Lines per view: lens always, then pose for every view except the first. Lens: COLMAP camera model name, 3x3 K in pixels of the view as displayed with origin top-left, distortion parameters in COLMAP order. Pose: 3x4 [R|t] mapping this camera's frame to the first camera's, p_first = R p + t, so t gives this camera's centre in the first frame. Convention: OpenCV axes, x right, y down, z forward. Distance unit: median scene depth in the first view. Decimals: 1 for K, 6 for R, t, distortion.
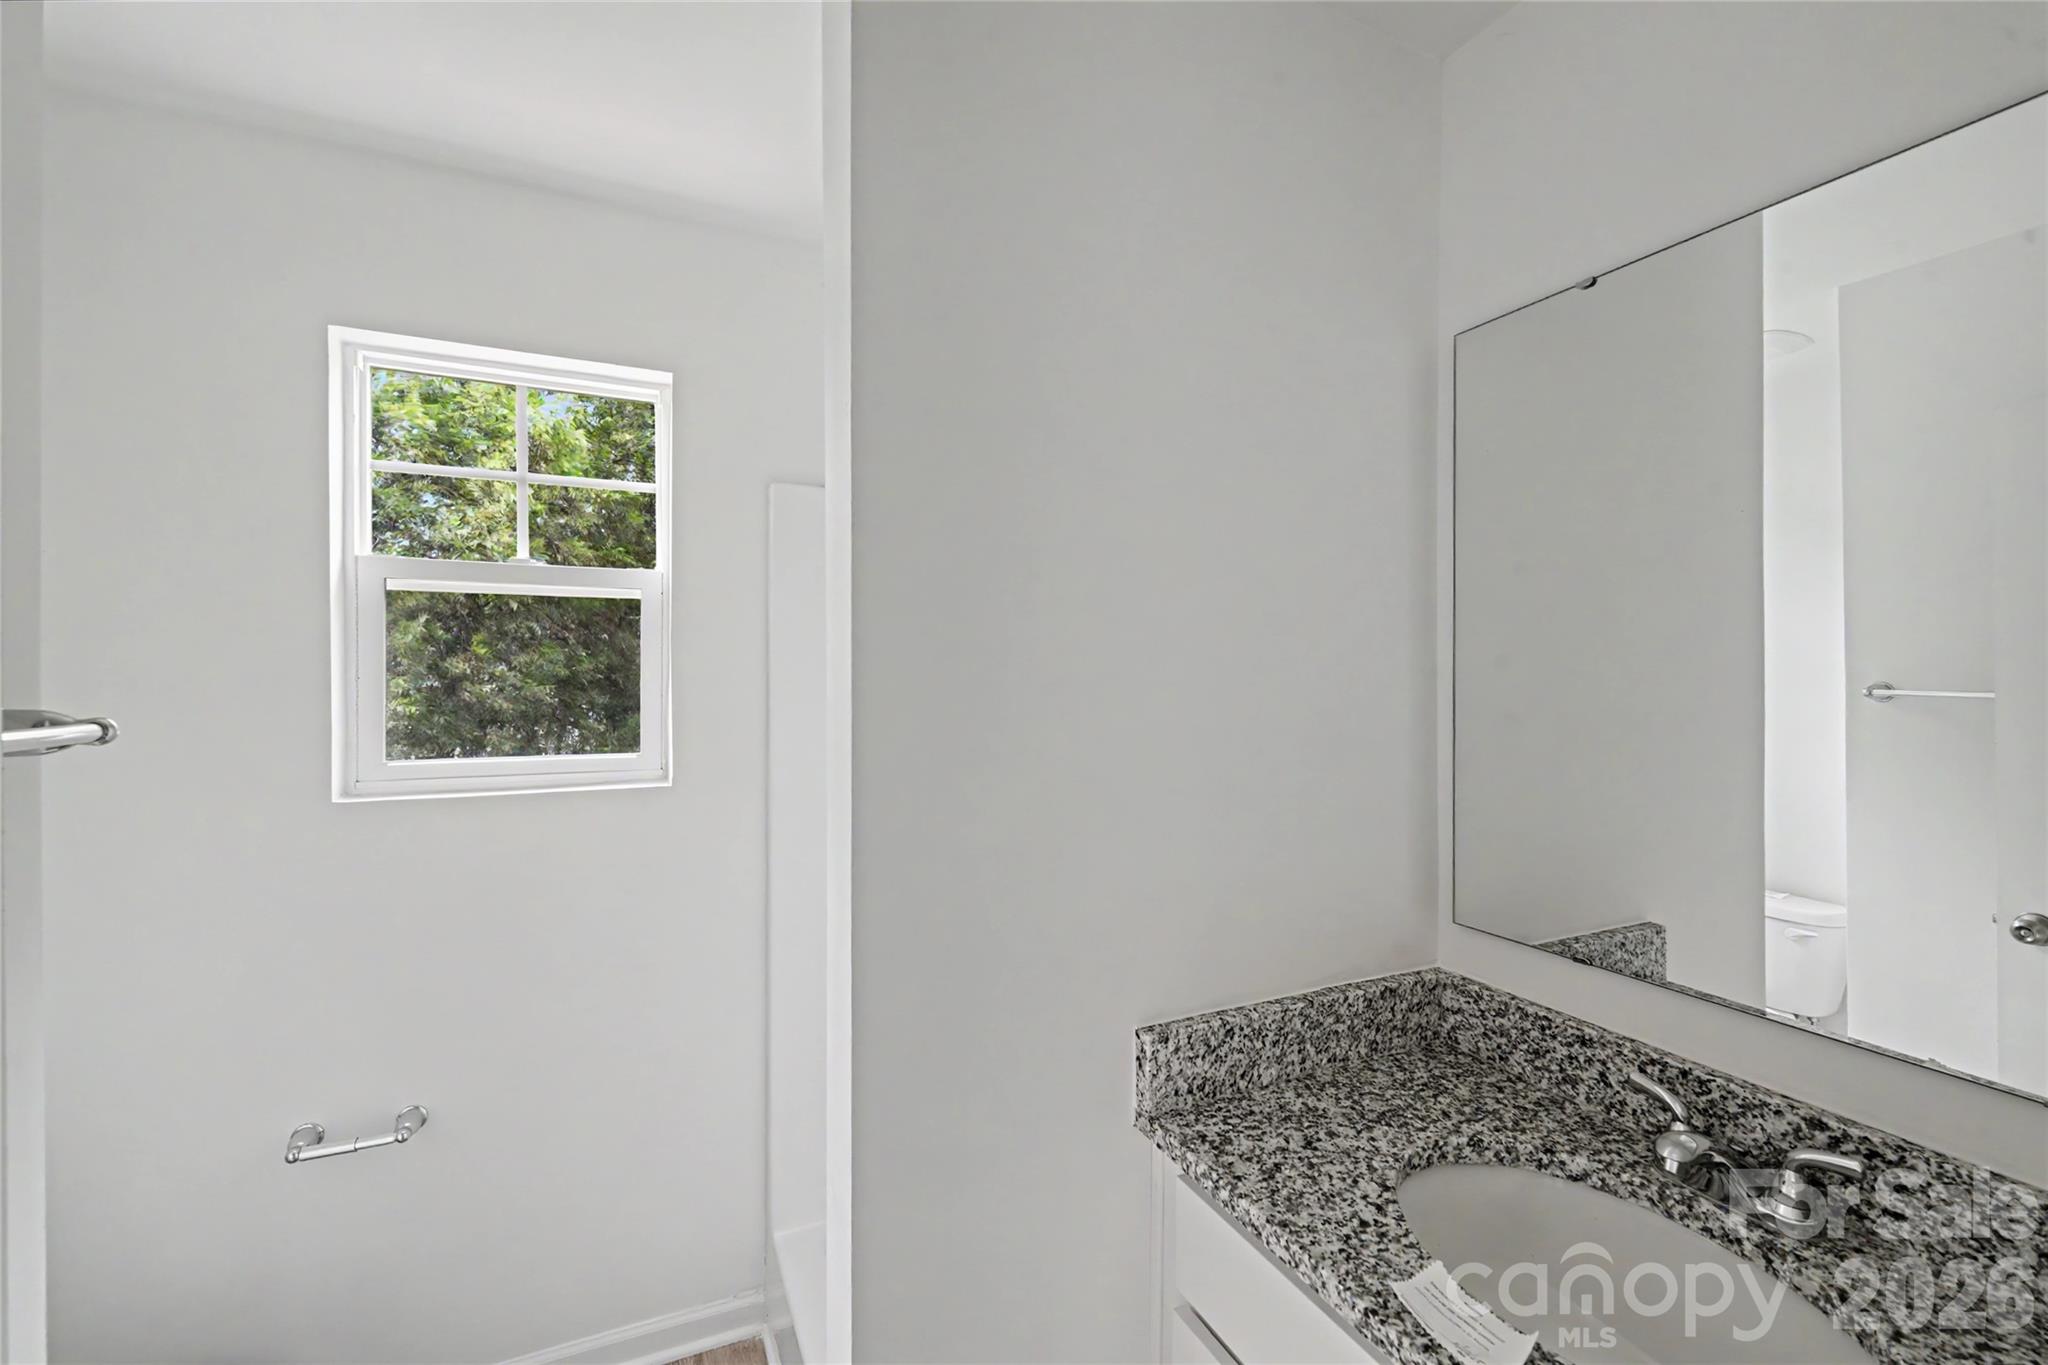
lens RADIAL K [[867.7, 0, 1014.1], [0, 867.7, 678.4], [0, 0, 1]] dist [0.001809, 0.001355]
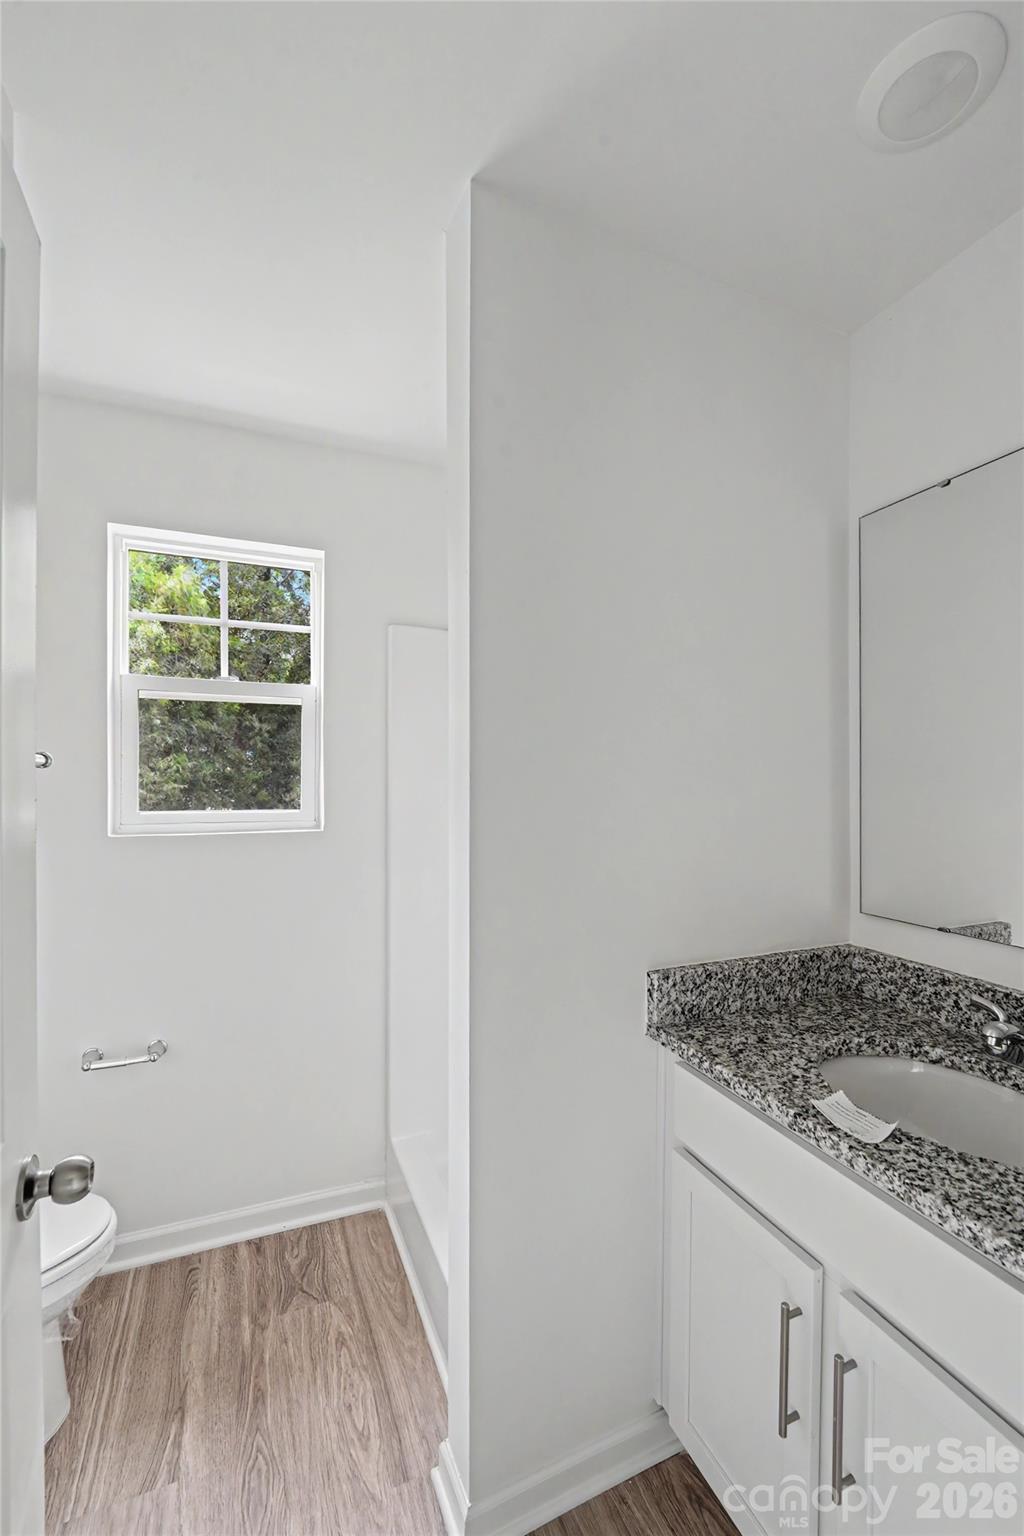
lens RADIAL K [[650.8, 0, 520.5], [0, 650.8, 775.6], [0, 0, 1]] dist [0.001809, 0.001355]
pose [[0.999486, 0.000212, -0.032071, -0.048090], [-0.000349, 0.999991, -0.004279, 0.062347], [0.032070, 0.004288, 0.999476, -0.163218]]
